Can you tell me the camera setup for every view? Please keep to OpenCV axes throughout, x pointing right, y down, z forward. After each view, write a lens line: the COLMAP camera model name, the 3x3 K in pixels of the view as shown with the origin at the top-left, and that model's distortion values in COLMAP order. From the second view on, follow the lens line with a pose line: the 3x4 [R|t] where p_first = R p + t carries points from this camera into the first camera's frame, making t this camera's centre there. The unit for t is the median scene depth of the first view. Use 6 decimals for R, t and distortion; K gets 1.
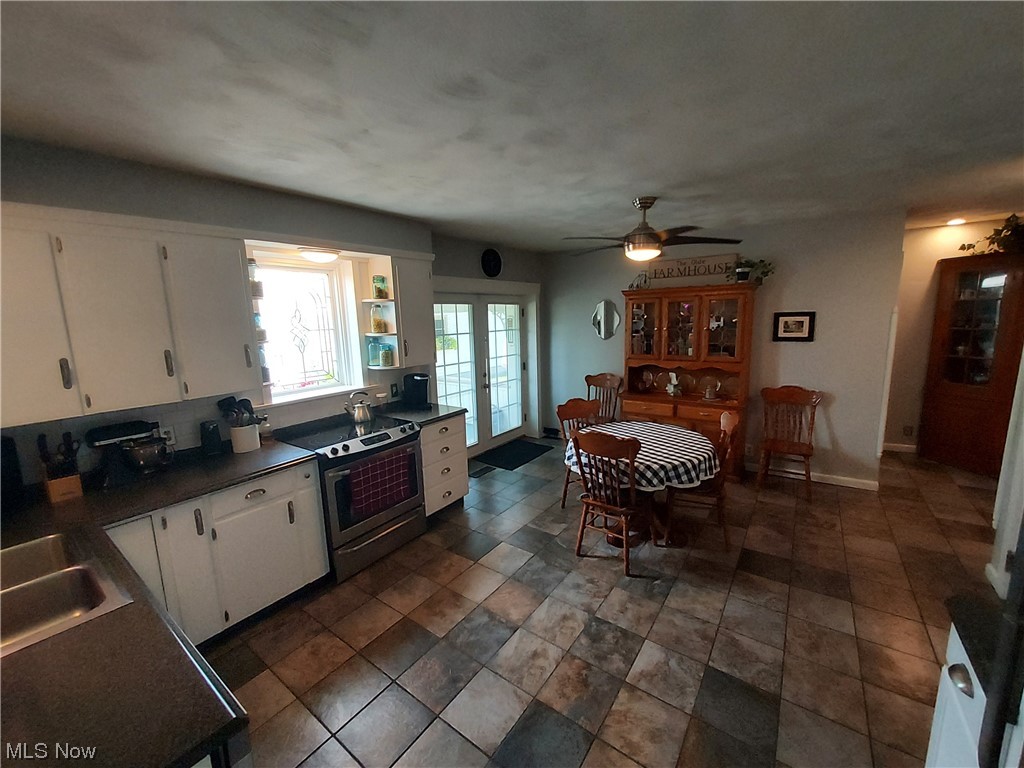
lens RADIAL K [[399.9, 0, 528.5], [0, 399.9, 376.3], [0, 0, 1]] dist [0.001889, 0.000158]
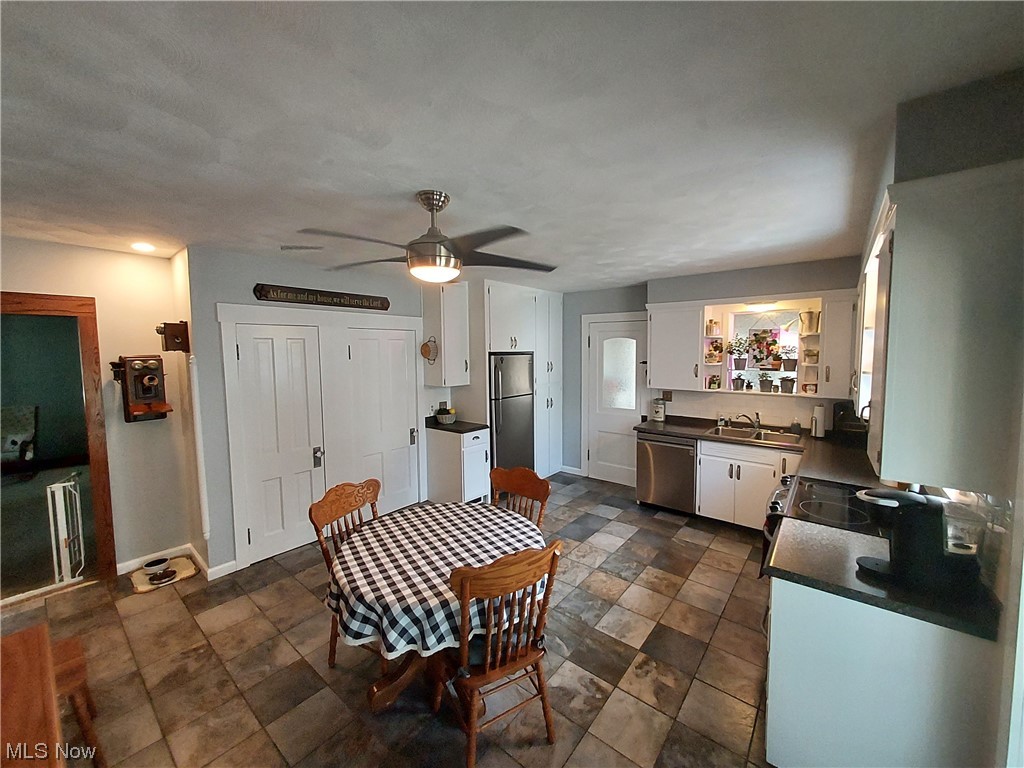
lens RADIAL K [[399.9, 0, 528.5], [0, 399.9, 376.3], [0, 0, 1]] dist [0.001889, 0.000158]
pose [[-0.998225, 0.031869, 0.050309, 0.121859], [0.042245, 0.974358, 0.221001, -0.356961], [-0.041976, 0.222734, -0.973975, 2.197146]]
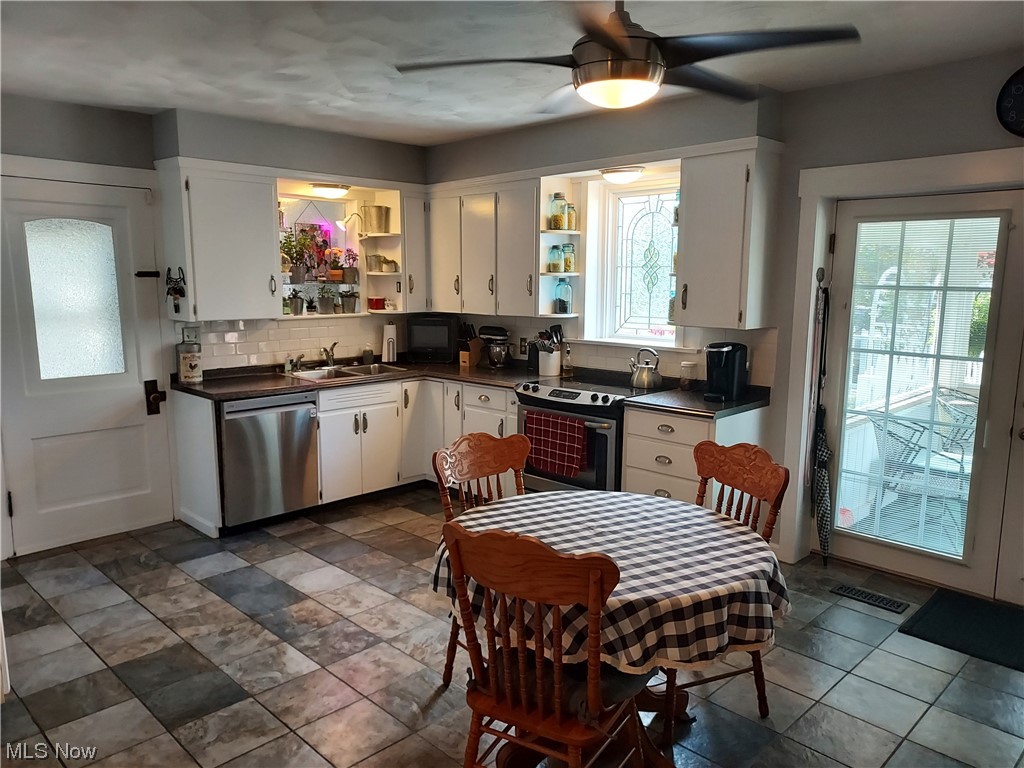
lens RADIAL K [[749.8, 0, 514.4], [0, 749.8, 388.4], [0, 0, 1]] dist [0.033908, 0.004503]
pose [[-0.163538, 0.180131, -0.969953, 1.443481], [-0.153548, 0.966560, 0.205390, -0.201862], [0.974514, 0.182523, -0.130410, 1.357292]]
